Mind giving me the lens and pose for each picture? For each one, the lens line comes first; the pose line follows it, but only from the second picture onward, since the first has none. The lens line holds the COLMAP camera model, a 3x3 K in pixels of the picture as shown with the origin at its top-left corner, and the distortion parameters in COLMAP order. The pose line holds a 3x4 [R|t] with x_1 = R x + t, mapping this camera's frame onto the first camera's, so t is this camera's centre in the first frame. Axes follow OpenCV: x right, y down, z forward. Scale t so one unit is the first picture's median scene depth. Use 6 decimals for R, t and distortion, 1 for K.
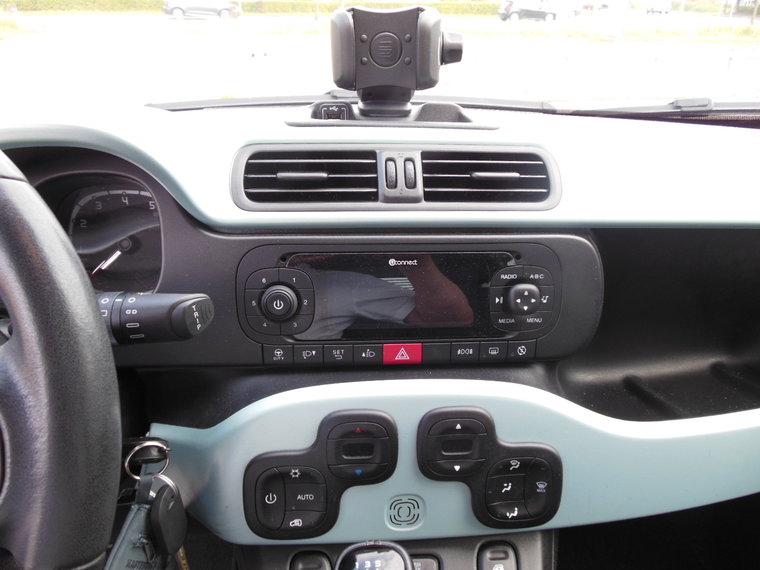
lens RADIAL K [[571.2, 0, 380.0], [0, 571.2, 285.0], [0, 0, 1]] dist [-0.094522, 0.149018]
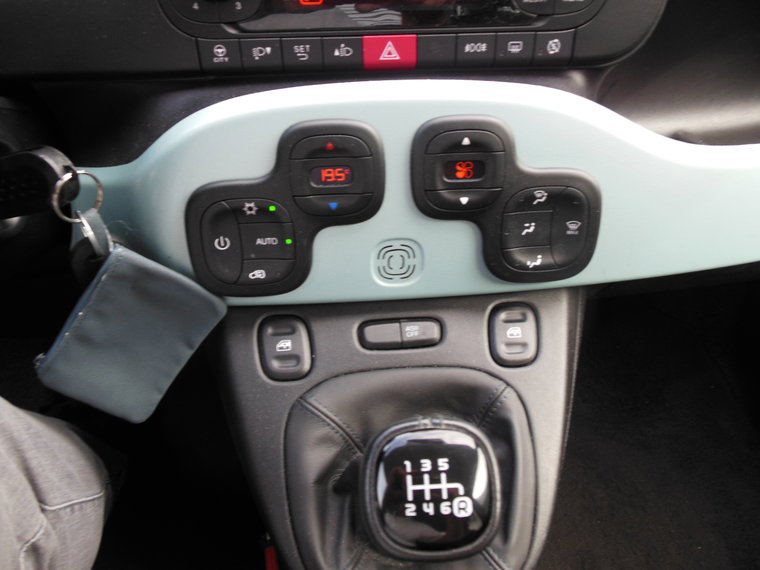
lens RADIAL K [[571.2, 0, 380.0], [0, 571.2, 285.0], [0, 0, 1]] dist [-0.094522, 0.149018]
pose [[0.999545, -0.019961, -0.022610, 0.037751], [0.025079, 0.966508, 0.255406, 0.229750], [0.016755, -0.255857, 0.966569, 0.226170]]
